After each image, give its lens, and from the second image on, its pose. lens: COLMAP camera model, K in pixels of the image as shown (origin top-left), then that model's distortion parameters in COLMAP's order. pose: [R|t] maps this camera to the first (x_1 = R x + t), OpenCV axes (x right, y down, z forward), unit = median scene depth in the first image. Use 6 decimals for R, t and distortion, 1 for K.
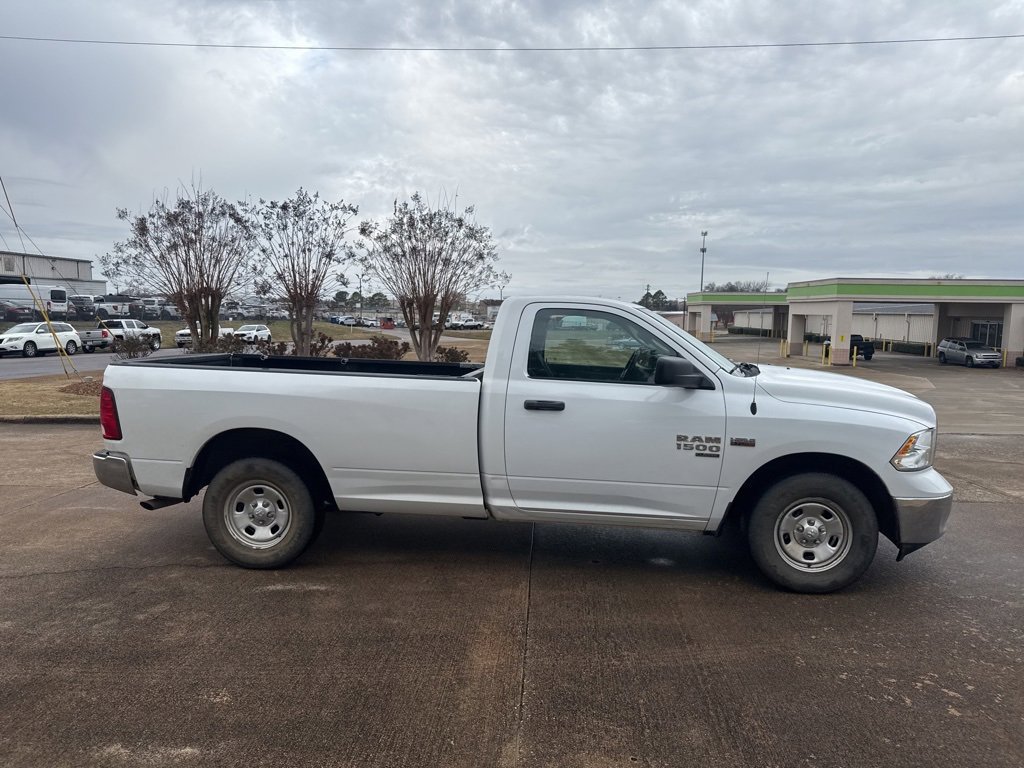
lens RADIAL K [[710.1, 0, 516.4], [0, 710.1, 394.4], [0, 0, 1]] dist [0.040497, -0.054180]
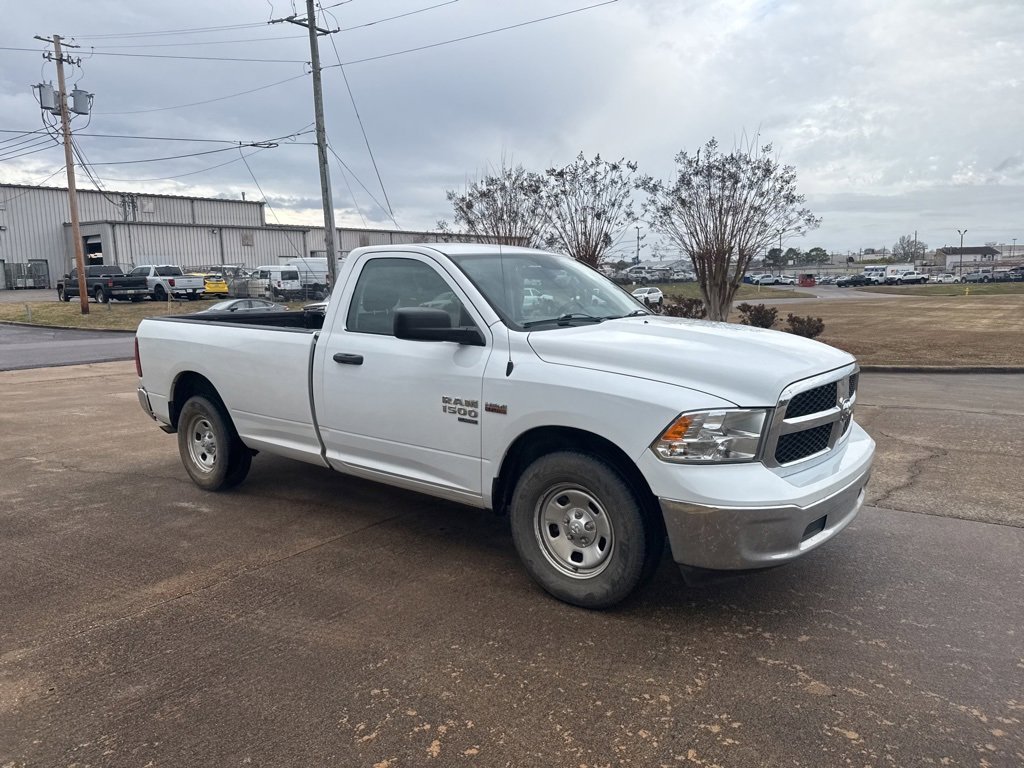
lens RADIAL K [[713.0, 0, 512.7], [0, 713.0, 380.7], [0, 0, 1]] dist [0.057141, -0.081184]
pose [[0.831539, 0.042996, -0.553800, 0.756983], [-0.023892, 0.998846, 0.041675, -0.000523], [0.554952, -0.021423, 0.831606, 0.298716]]
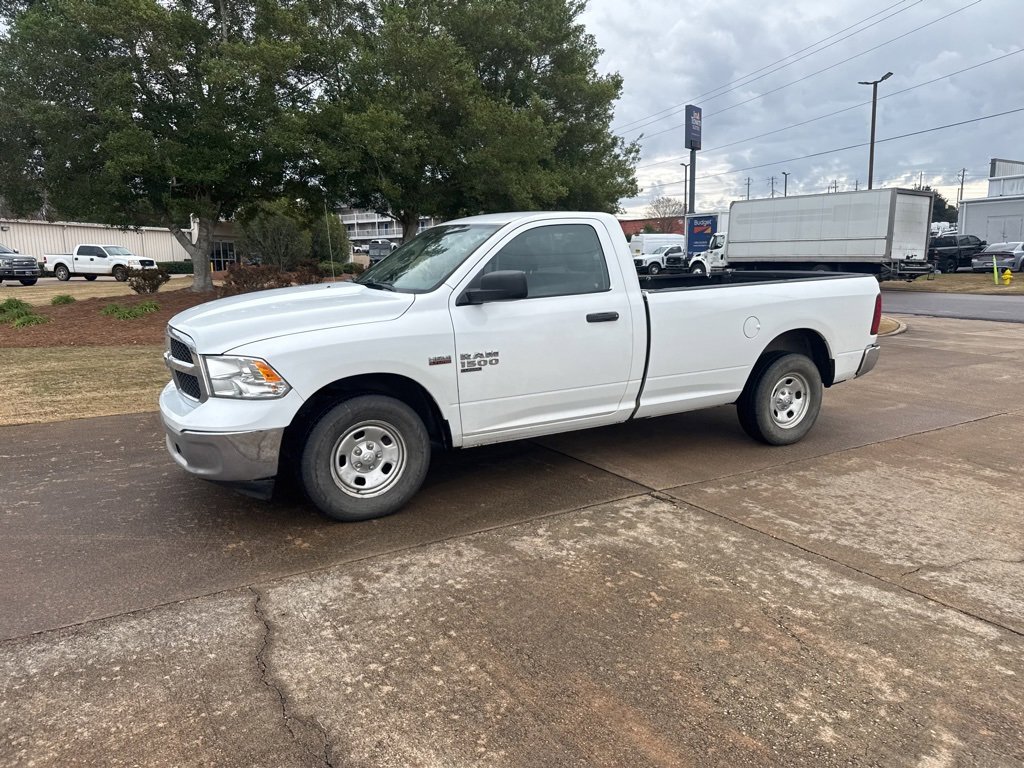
lens RADIAL K [[709.2, 0, 503.7], [0, 709.2, 381.4], [0, 0, 1]] dist [0.074936, -0.110397]
pose [[-0.824964, 0.093098, -0.557465, 0.794069], [-0.056788, 0.967695, 0.245645, -0.180777], [0.562325, 0.234306, -0.793027, 2.164764]]
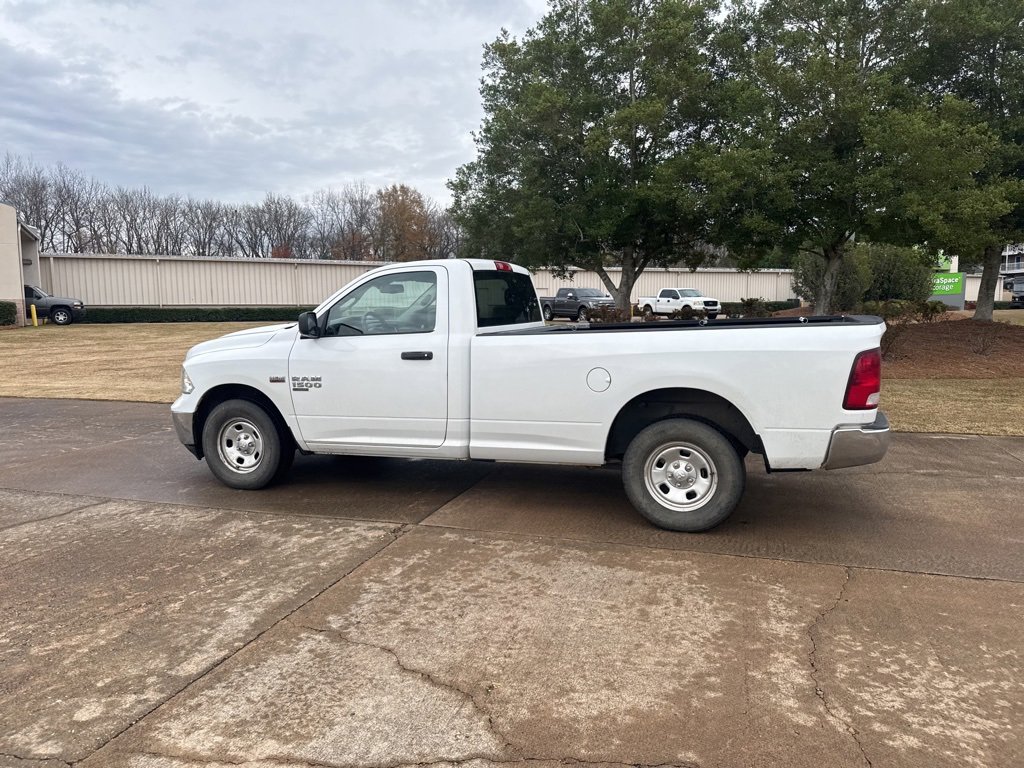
lens RADIAL K [[713.0, 0, 512.7], [0, 713.0, 380.7], [0, 0, 1]] dist [0.057141, -0.081184]
pose [[-0.968478, -0.021282, 0.248190, -0.351561], [0.030823, 0.978448, 0.204178, -0.213708], [-0.247186, 0.205391, -0.946950, 2.446744]]
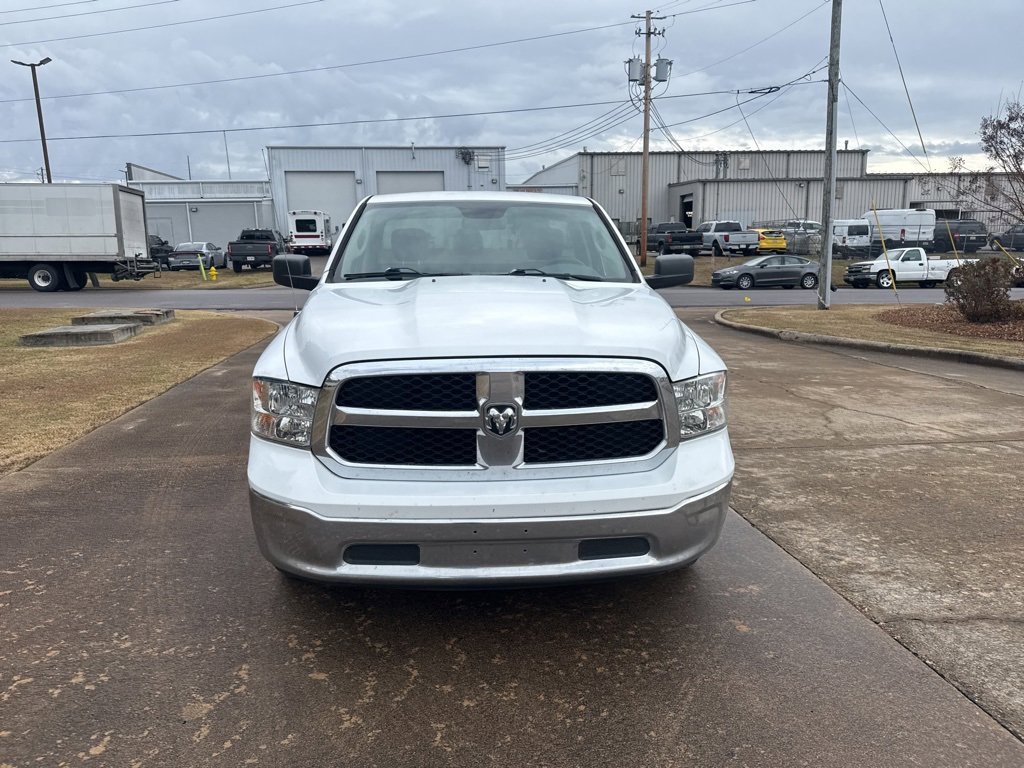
lens RADIAL K [[720.8, 0, 507.0], [0, 720.8, 393.2], [0, 0, 1]] dist [0.045018, -0.063177]
pose [[0.164772, 0.177839, -0.970167, 1.143319], [-0.091857, 0.982103, 0.164426, -0.052377], [0.982045, 0.062024, 0.178159, 1.040657]]
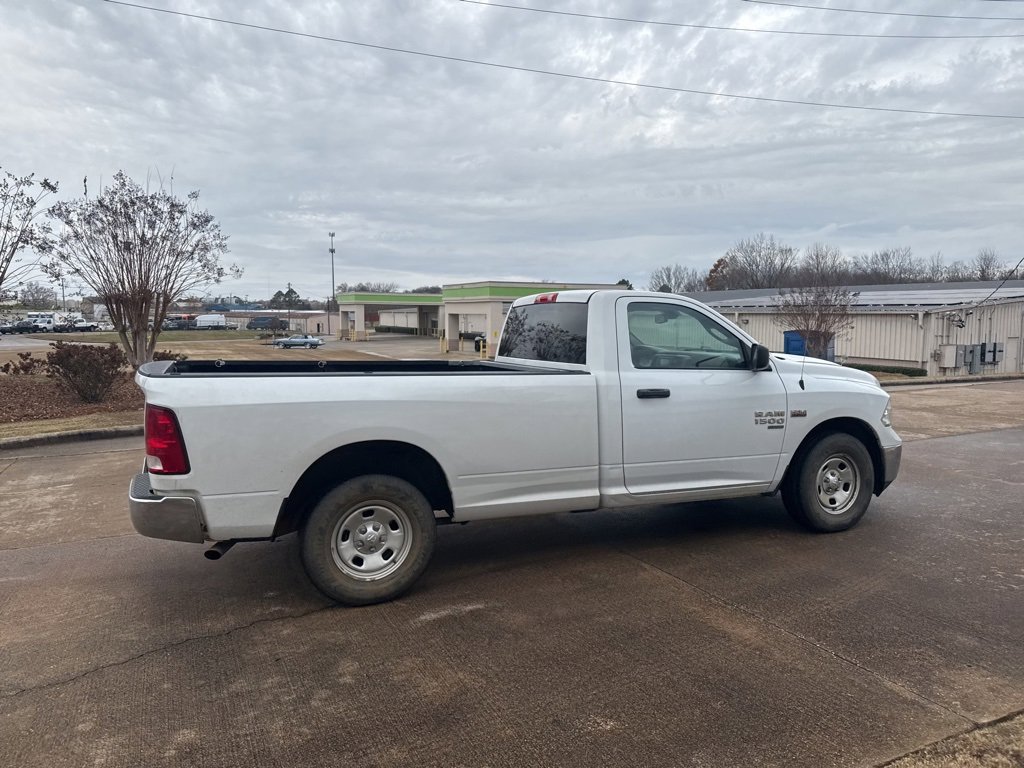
lens RADIAL K [[704.8, 0, 508.5], [0, 704.8, 382.4], [0, 0, 1]] dist [0.073640, -0.104405]
pose [[0.878760, -0.051662, 0.474460, -0.638761], [0.058972, 0.998260, -0.000527, -0.012720], [-0.473607, 0.028443, 0.880277, 0.167910]]
